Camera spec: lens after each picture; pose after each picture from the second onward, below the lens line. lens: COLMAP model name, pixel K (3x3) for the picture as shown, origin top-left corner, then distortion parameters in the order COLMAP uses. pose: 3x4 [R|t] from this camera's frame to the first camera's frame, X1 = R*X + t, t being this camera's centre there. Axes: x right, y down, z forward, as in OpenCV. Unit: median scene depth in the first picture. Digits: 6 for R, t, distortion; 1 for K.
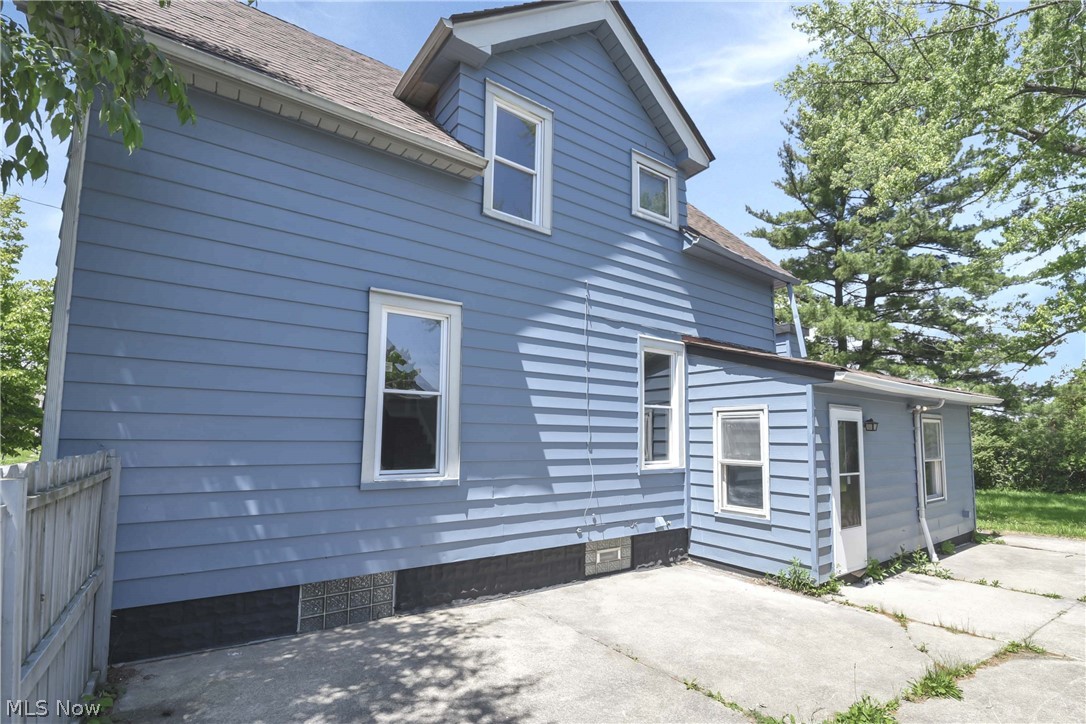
lens RADIAL K [[478.1, 0, 537.8], [0, 478.1, 370.1], [0, 0, 1]] dist [-0.011384, -0.002958]
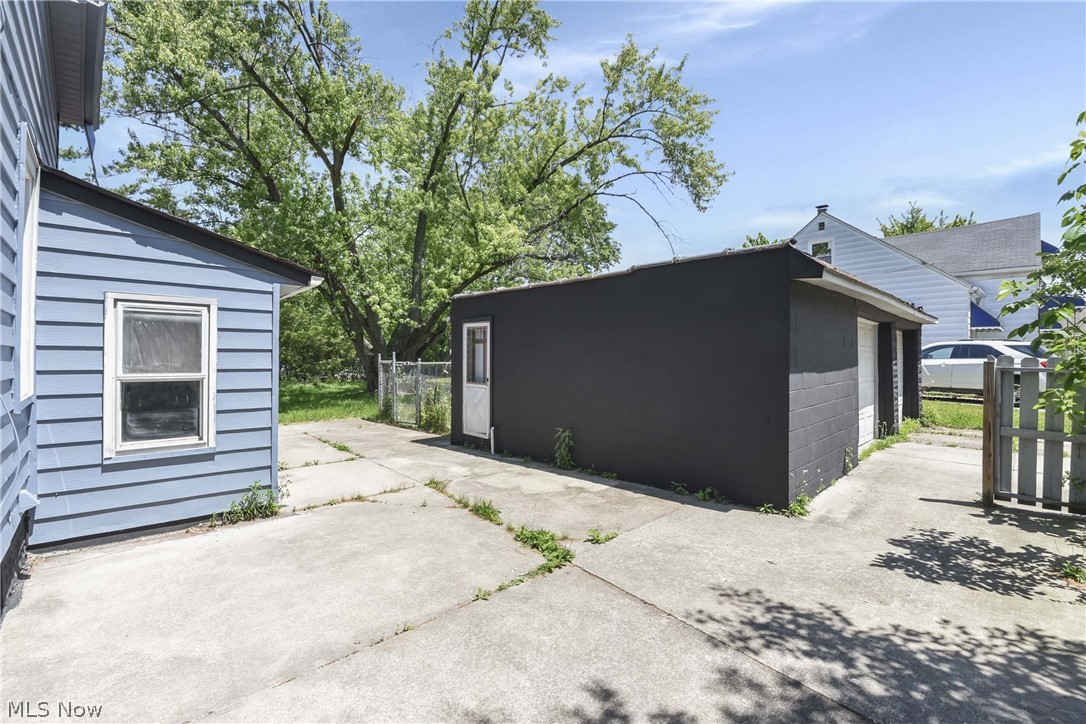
lens RADIAL K [[478.1, 0, 543.9], [0, 478.1, 354.9], [0, 0, 1]] dist [-0.011384, -0.002958]
pose [[-0.133799, -0.004313, 0.990999, -0.363238], [-0.143643, 0.989515, -0.015087, 0.101913], [-0.980543, -0.144369, -0.133015, 0.608947]]
